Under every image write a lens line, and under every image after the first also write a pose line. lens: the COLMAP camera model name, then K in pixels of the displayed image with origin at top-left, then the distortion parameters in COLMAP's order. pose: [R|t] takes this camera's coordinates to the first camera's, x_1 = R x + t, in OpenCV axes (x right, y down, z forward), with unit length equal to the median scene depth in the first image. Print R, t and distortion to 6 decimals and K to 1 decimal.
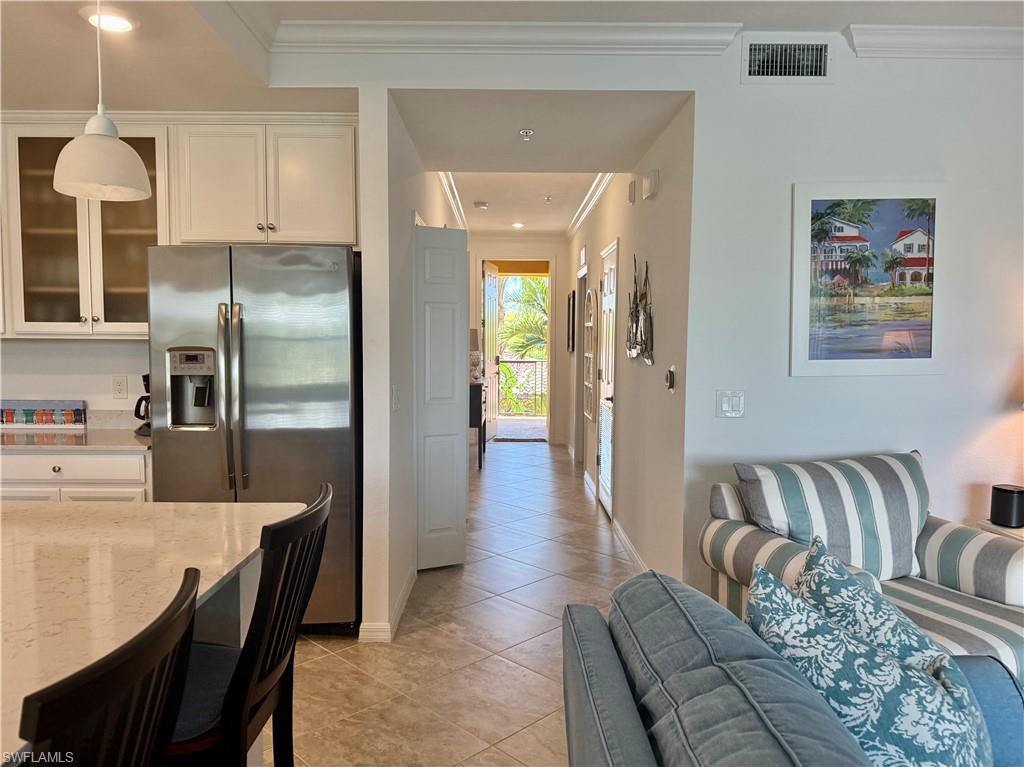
lens RADIAL K [[739.7, 0, 476.4], [0, 739.7, 391.8], [0, 0, 1]] dist [-0.009916, -0.005111]
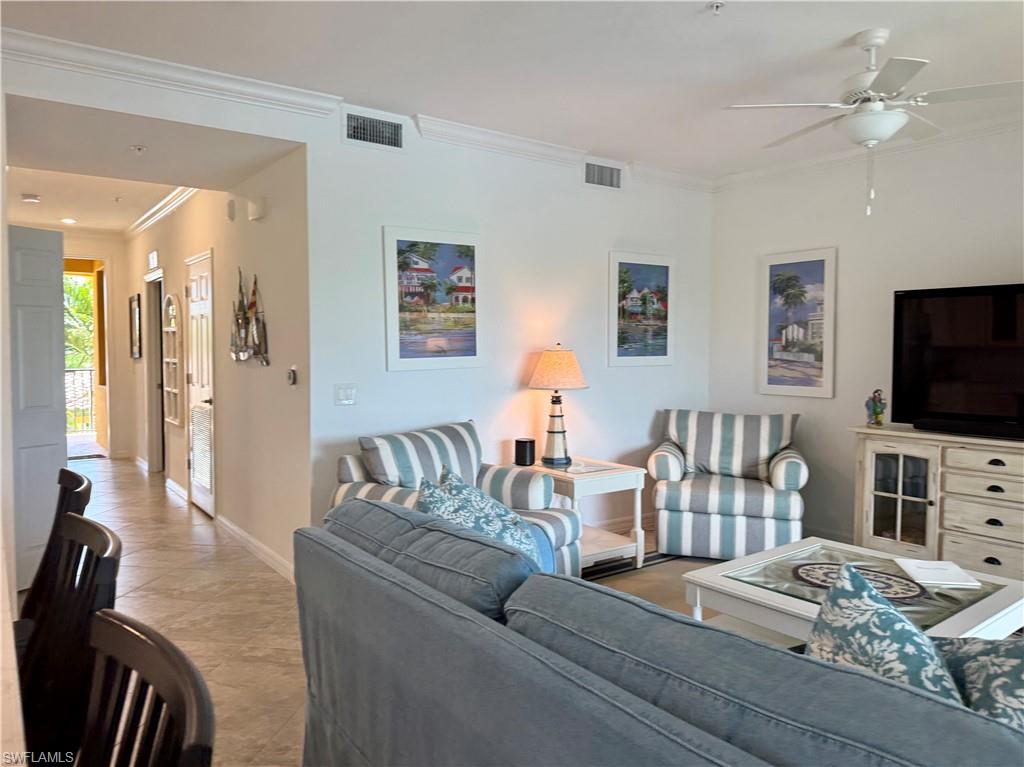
lens RADIAL K [[727.5, 0, 508.6], [0, 727.5, 379.1], [0, 0, 1]] dist [0.097250, -0.151366]
pose [[0.803169, -0.031025, 0.594943, -0.186081], [0.045403, 0.998926, -0.009201, 0.016018], [-0.594019, 0.034402, 0.803715, -0.188064]]
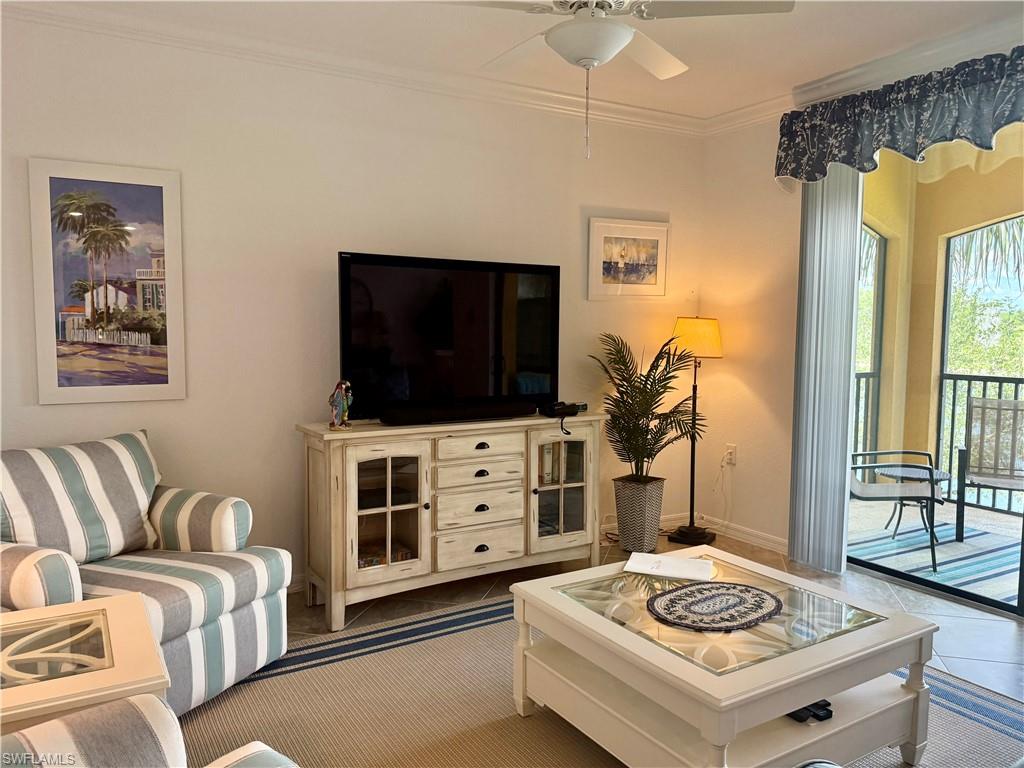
lens RADIAL K [[748.3, 0, 508.6], [0, 748.3, 383.0], [0, 0, 1]] dist [0.099405, -0.138848]
pose [[-0.510907, -0.073688, 0.856472, 0.129465], [0.051784, 0.991872, 0.116228, -0.050236], [-0.858075, 0.103734, -0.502938, 0.795403]]
